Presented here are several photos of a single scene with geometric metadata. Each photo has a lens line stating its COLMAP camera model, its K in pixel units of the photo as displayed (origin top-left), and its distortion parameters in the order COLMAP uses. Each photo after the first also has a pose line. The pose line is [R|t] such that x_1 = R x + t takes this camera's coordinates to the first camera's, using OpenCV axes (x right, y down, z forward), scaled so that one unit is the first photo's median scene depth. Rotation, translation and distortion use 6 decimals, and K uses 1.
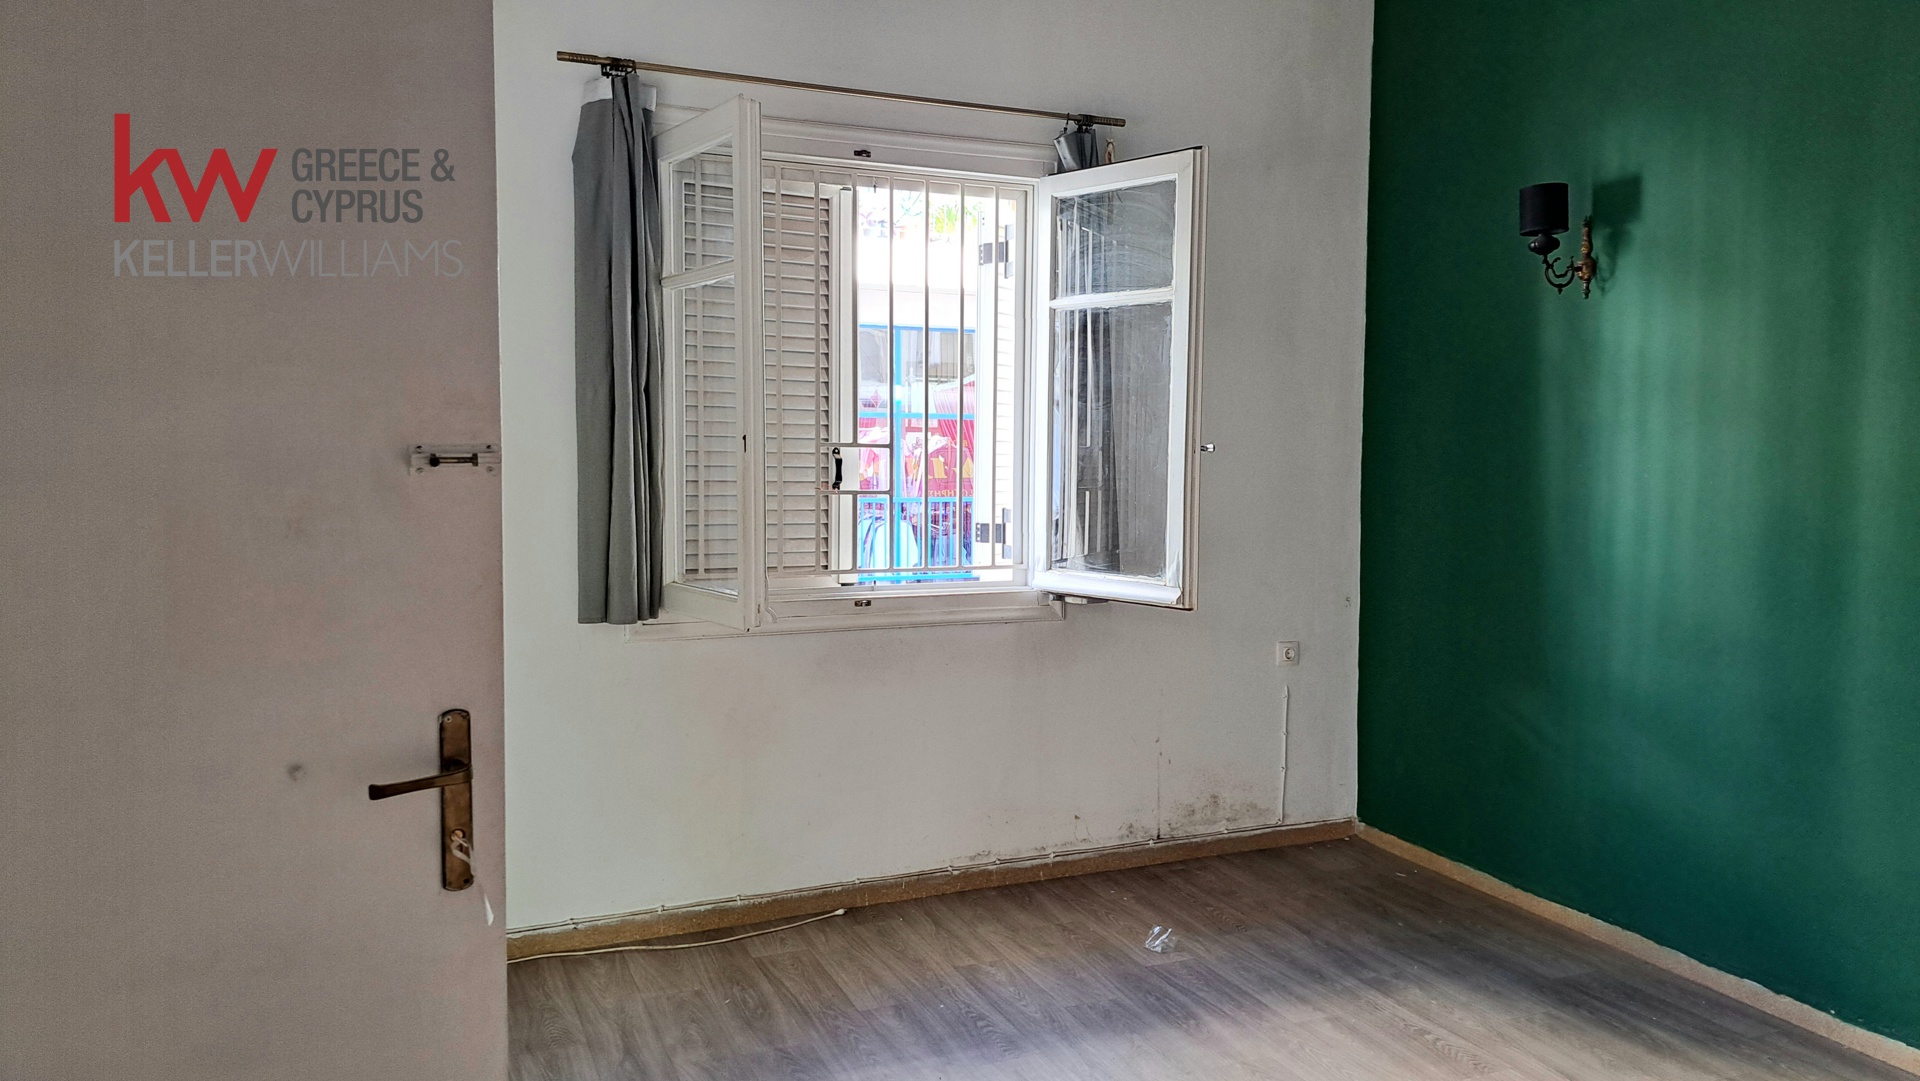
lens RADIAL K [[1342.7, 0, 975.1], [0, 1342.7, 535.9], [0, 0, 1]] dist [0.044773, -0.058966]
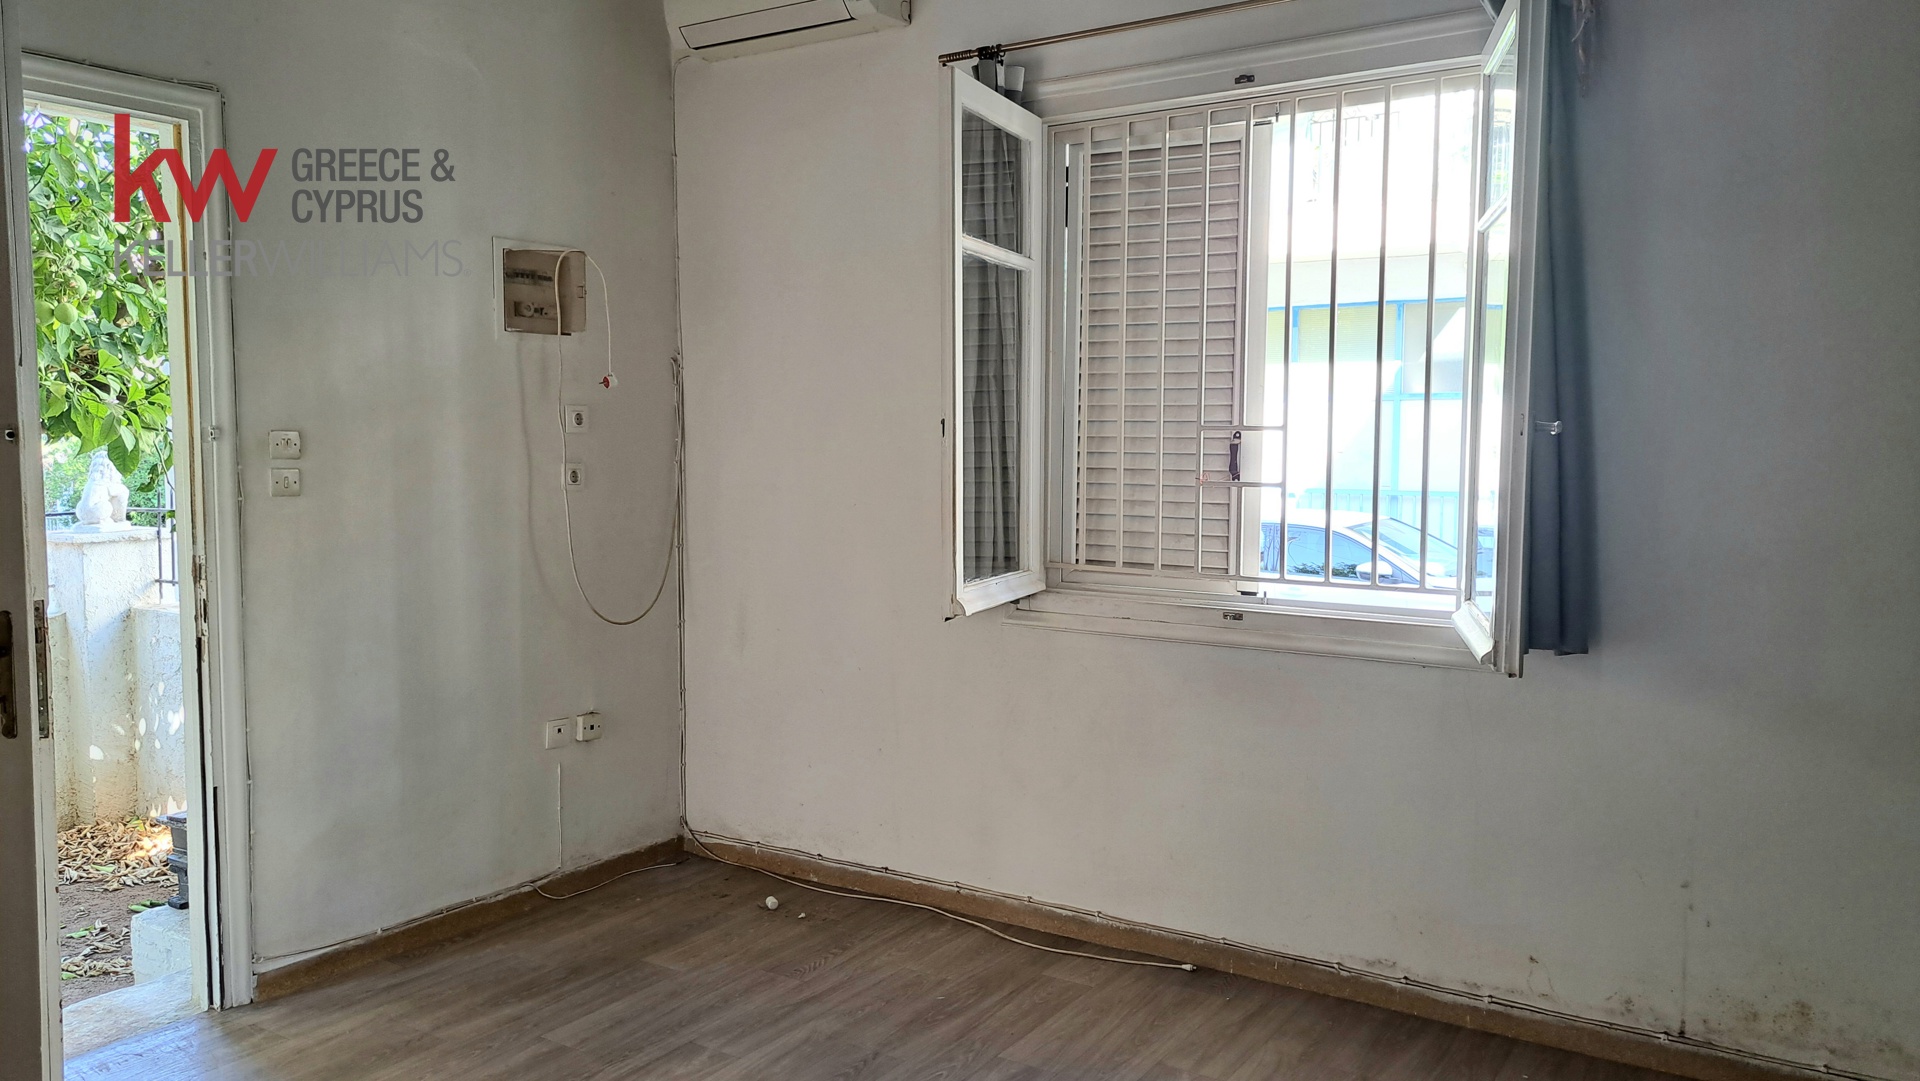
lens RADIAL K [[1342.7, 0, 953.1], [0, 1342.7, 529.5], [0, 0, 1]] dist [0.044773, -0.058966]
pose [[0.559344, 0.058814, -0.826847, 0.515175], [-0.051894, 0.998008, 0.035883, -0.025395], [0.827310, 0.022837, 0.561282, 0.379543]]
